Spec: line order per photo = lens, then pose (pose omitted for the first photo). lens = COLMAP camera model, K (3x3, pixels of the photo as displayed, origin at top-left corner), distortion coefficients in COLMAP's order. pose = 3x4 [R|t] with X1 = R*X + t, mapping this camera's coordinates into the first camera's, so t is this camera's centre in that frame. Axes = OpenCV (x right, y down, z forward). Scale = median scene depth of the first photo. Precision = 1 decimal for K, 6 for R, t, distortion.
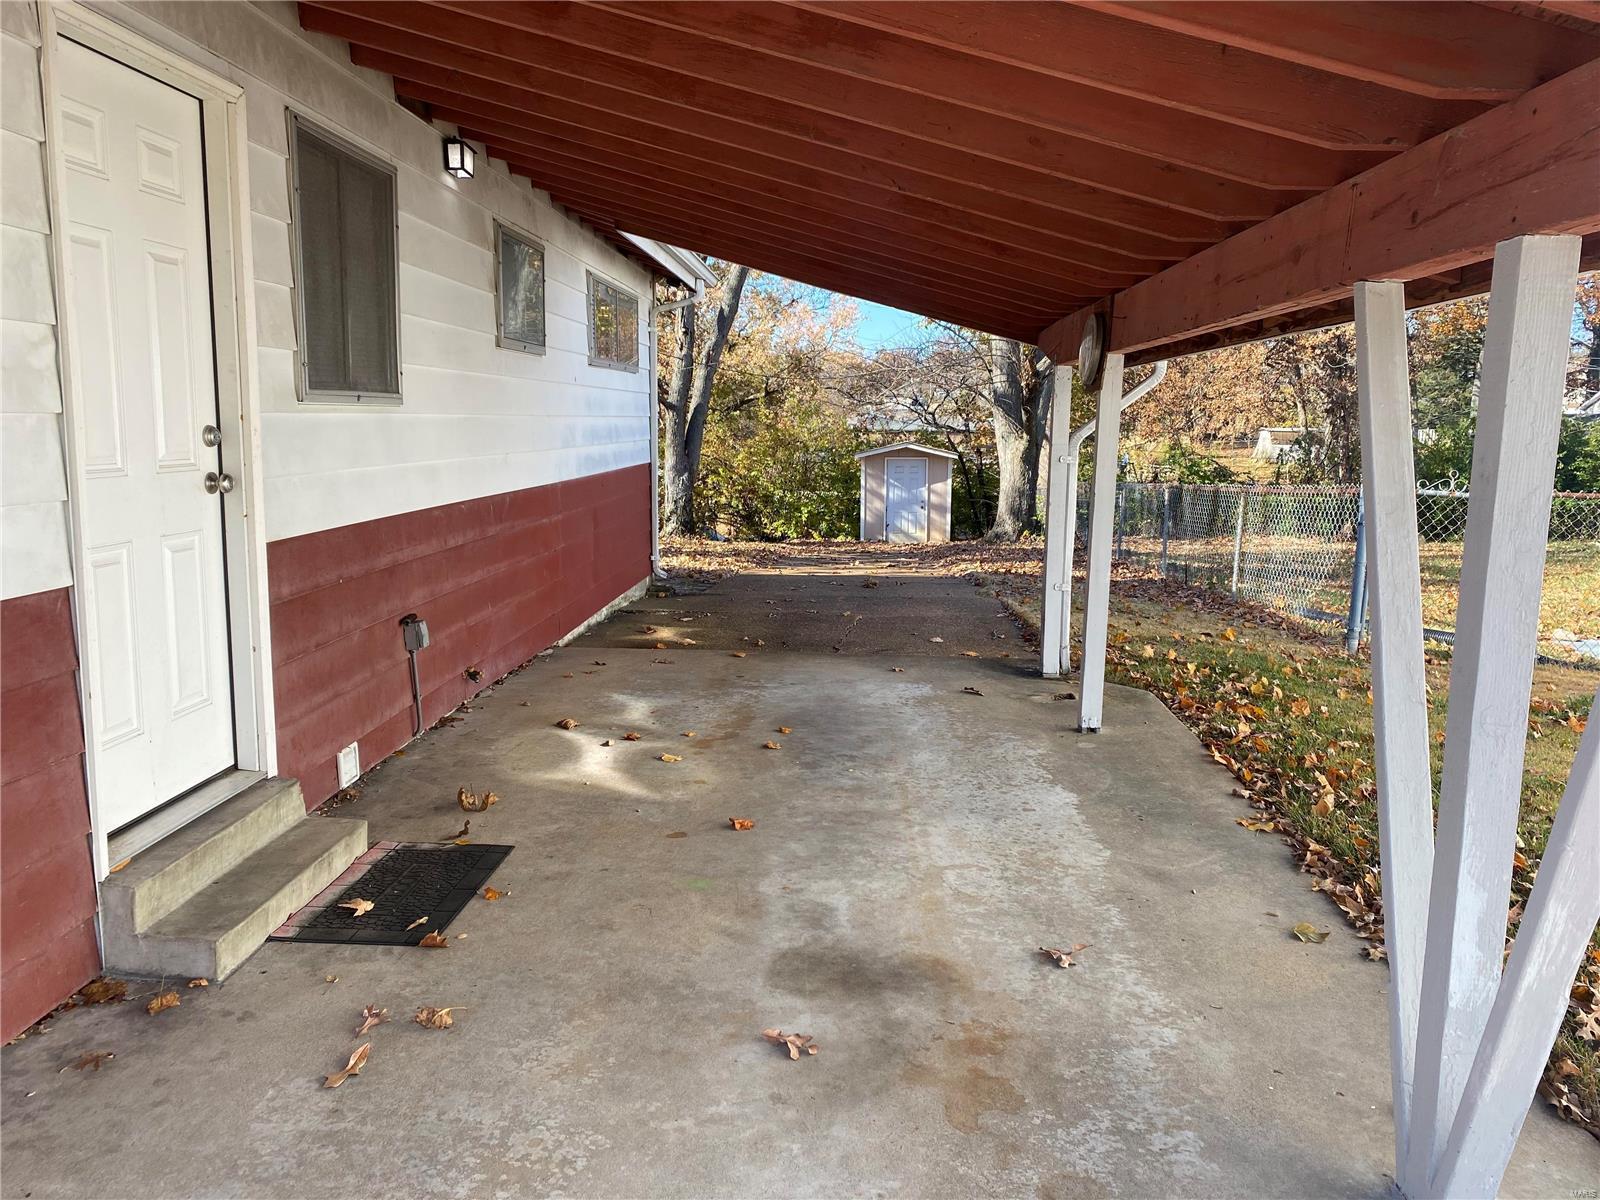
lens RADIAL K [[1206.5, 0, 794.6], [0, 1206.5, 600.5], [0, 0, 1]] dist [0.077733, -0.105692]
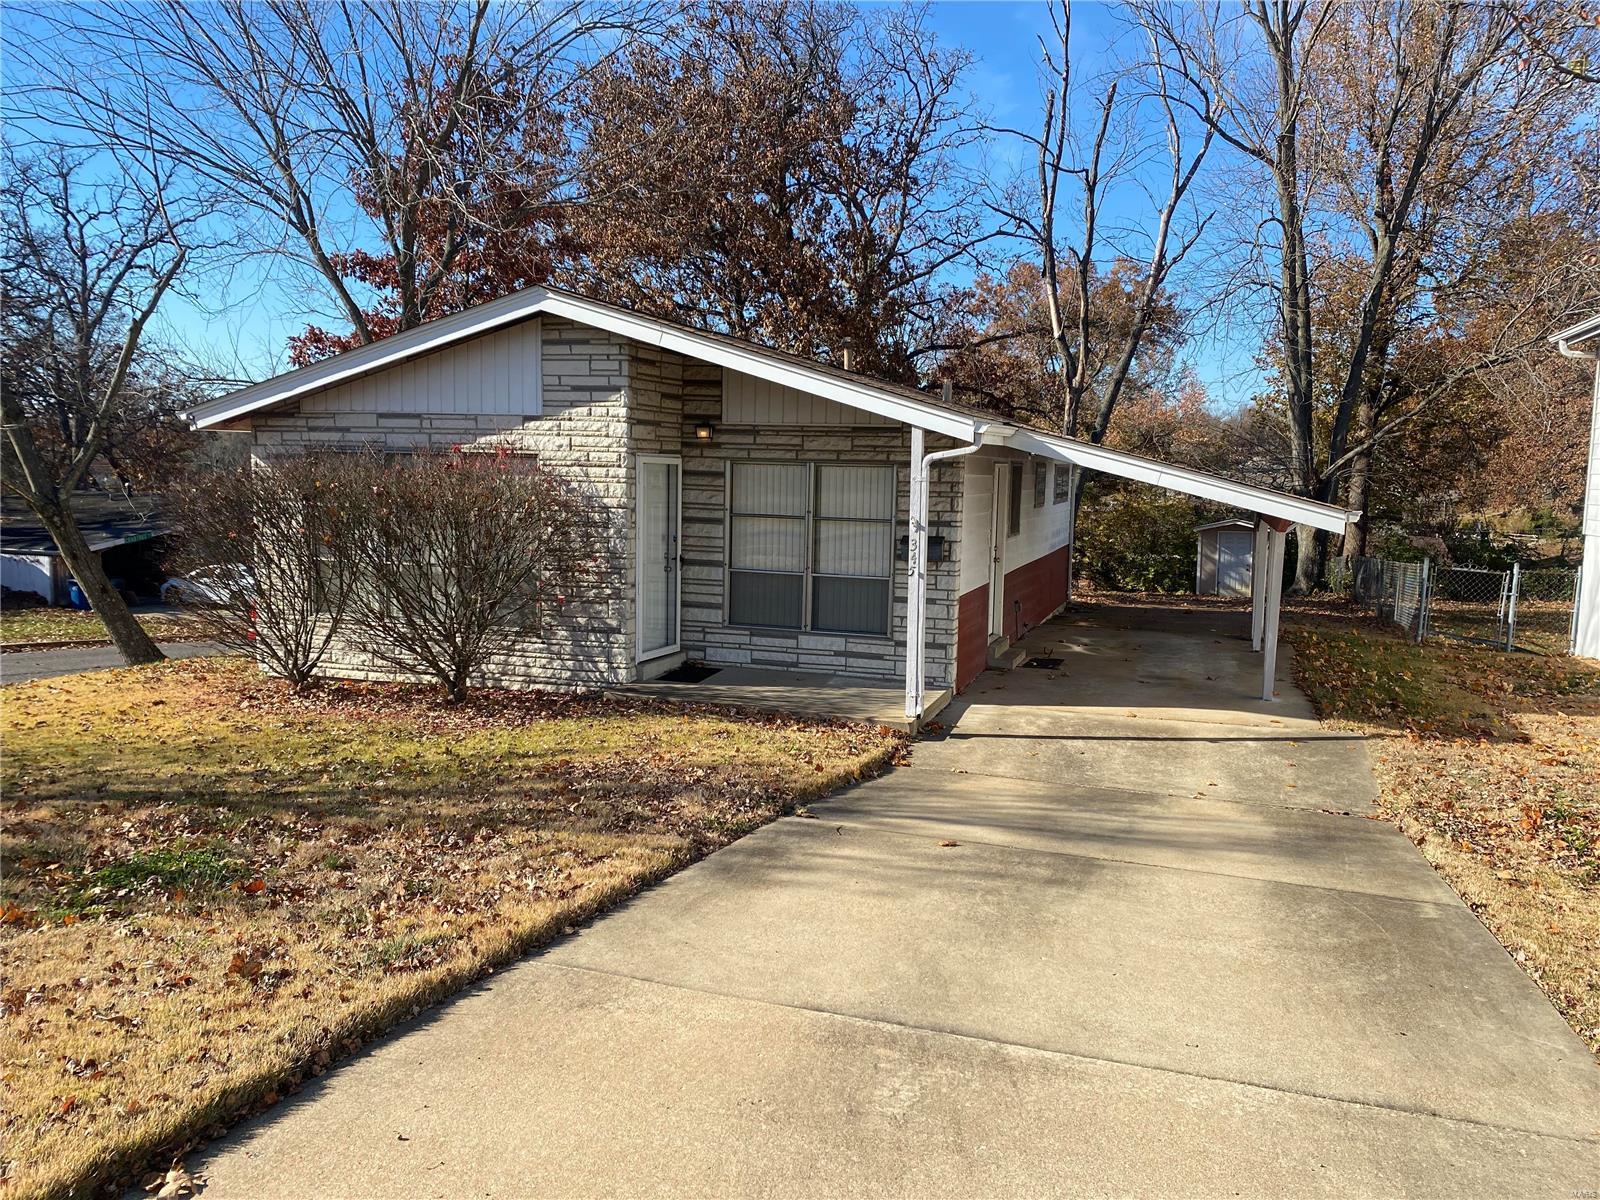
lens RADIAL K [[1206.5, 0, 794.6], [0, 1206.5, 600.5], [0, 0, 1]] dist [0.077733, -0.105692]
pose [[0.961080, 0.032611, -0.274340, -0.002470], [-0.044897, 0.998245, -0.038622, 0.038524], [0.272599, 0.049436, 0.960857, -0.525886]]
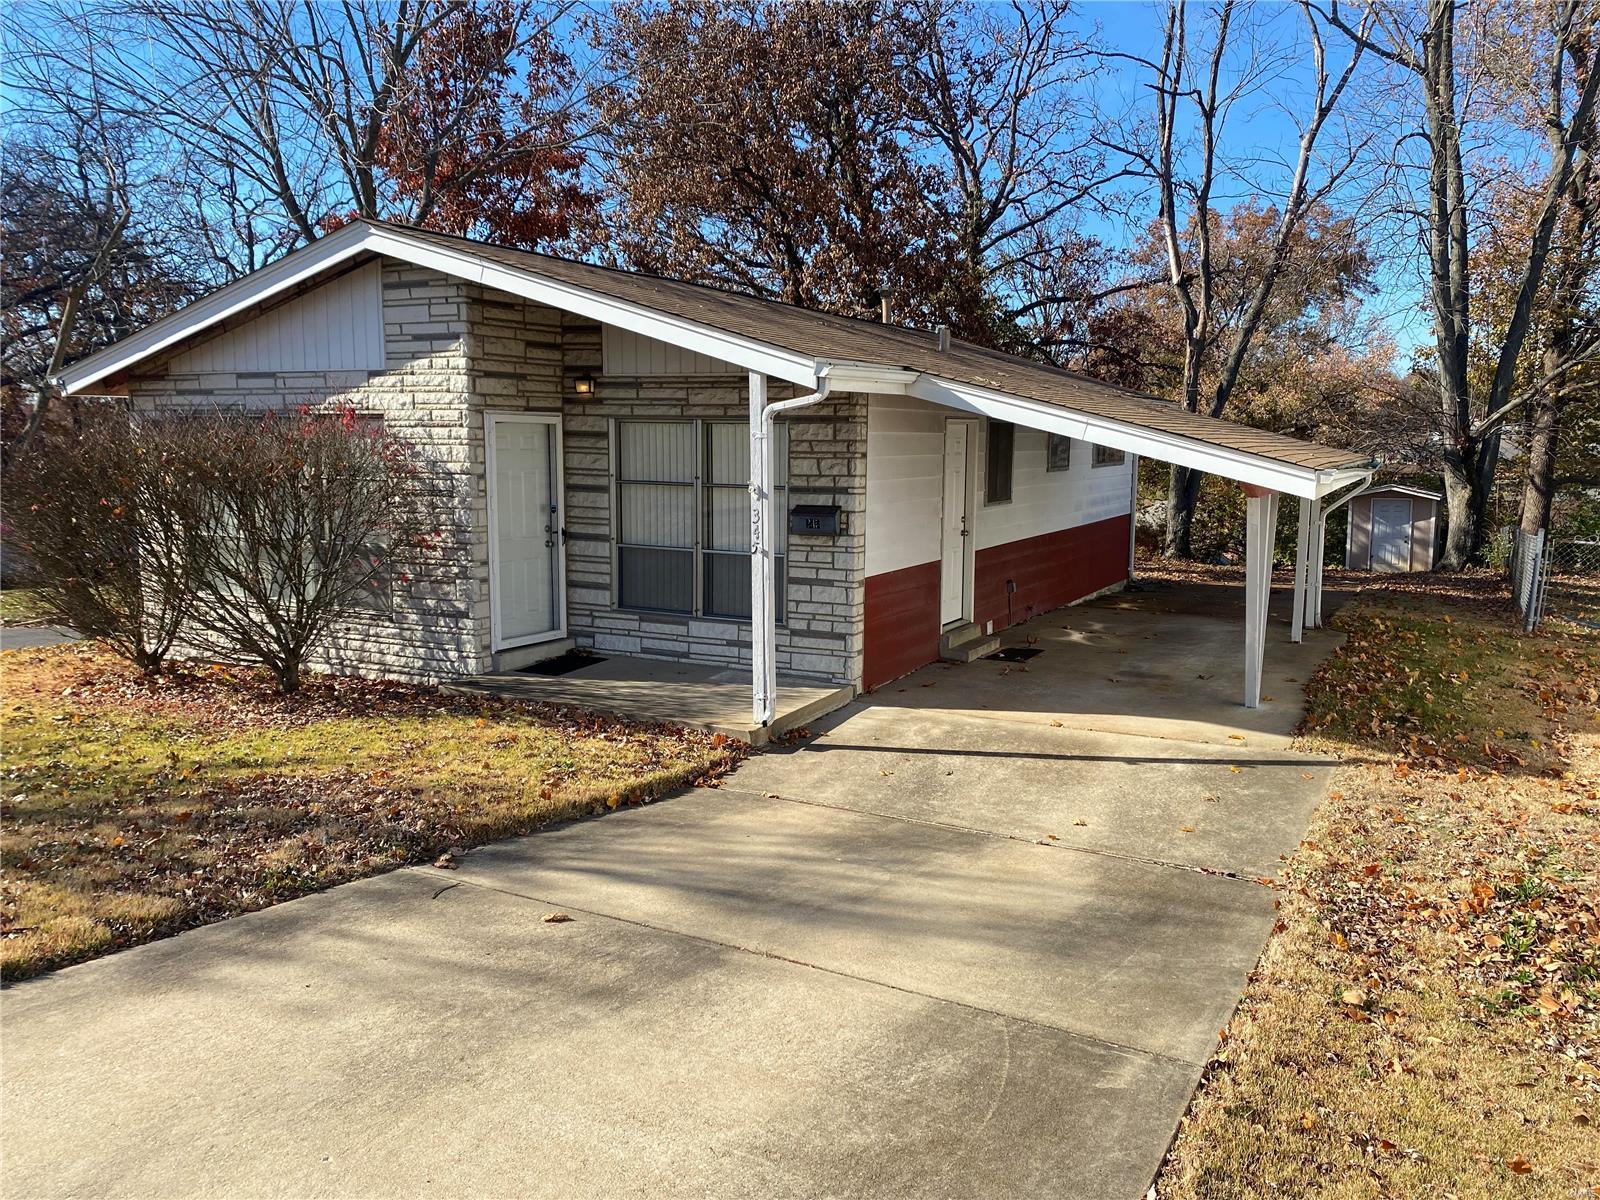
lens RADIAL K [[1206.5, 0, 794.6], [0, 1206.5, 600.5], [0, 0, 1]] dist [0.077733, -0.105692]
pose [[0.906930, 0.045468, -0.418821, 0.092224], [-0.053539, 0.998537, -0.007533, 0.025313], [0.417866, 0.029255, 0.908038, -0.400820]]
